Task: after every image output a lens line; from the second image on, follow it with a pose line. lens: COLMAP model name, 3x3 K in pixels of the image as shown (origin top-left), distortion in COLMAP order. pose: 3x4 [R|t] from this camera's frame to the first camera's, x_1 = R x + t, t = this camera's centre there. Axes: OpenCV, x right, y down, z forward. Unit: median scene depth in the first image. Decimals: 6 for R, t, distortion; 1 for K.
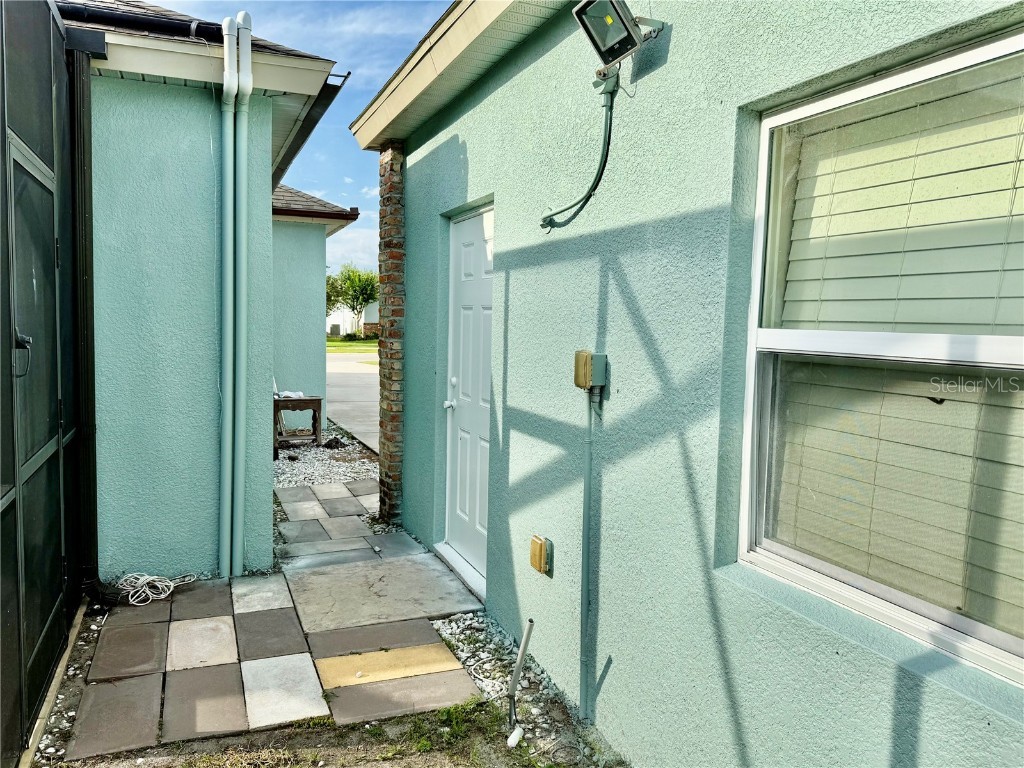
lens RADIAL K [[786.1, 0, 512.0], [0, 786.1, 384.0], [0, 0, 1]] dist [0.001729, 0.000715]
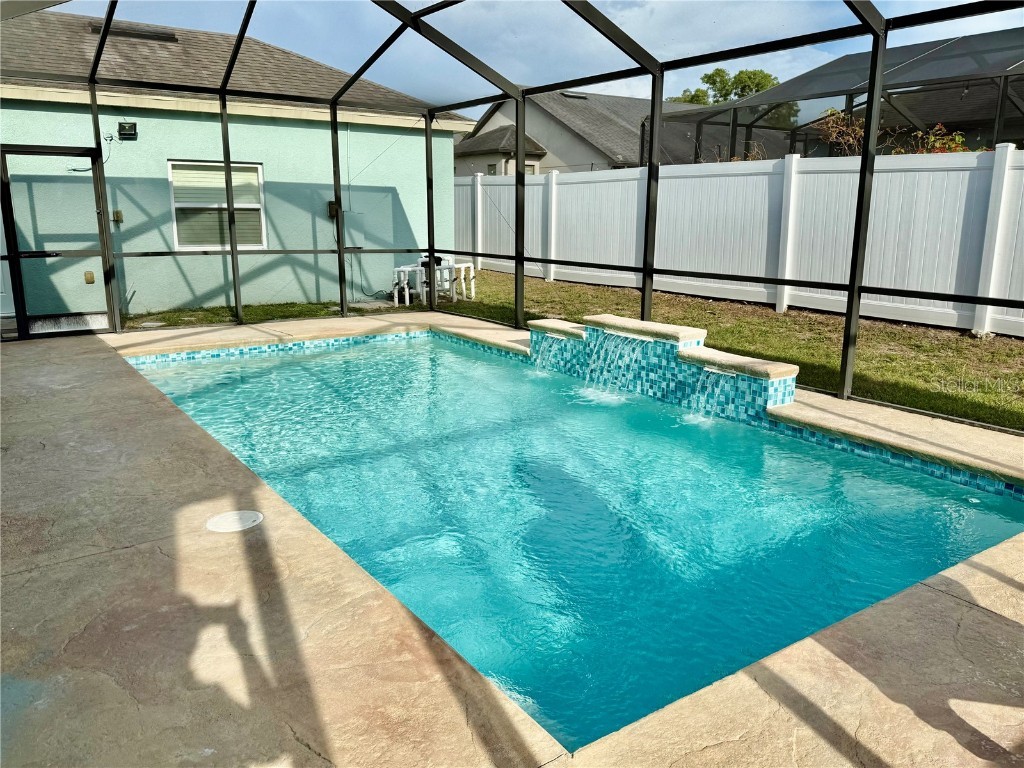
lens RADIAL K [[786.1, 0, 512.0], [0, 786.1, 384.0], [0, 0, 1]] dist [0.001729, 0.000715]
pose [[-0.228004, -0.235913, 0.944647, -4.571070], [0.070780, 0.963620, 0.257735, -0.087333], [-0.971084, 0.125627, -0.203012, 0.041638]]
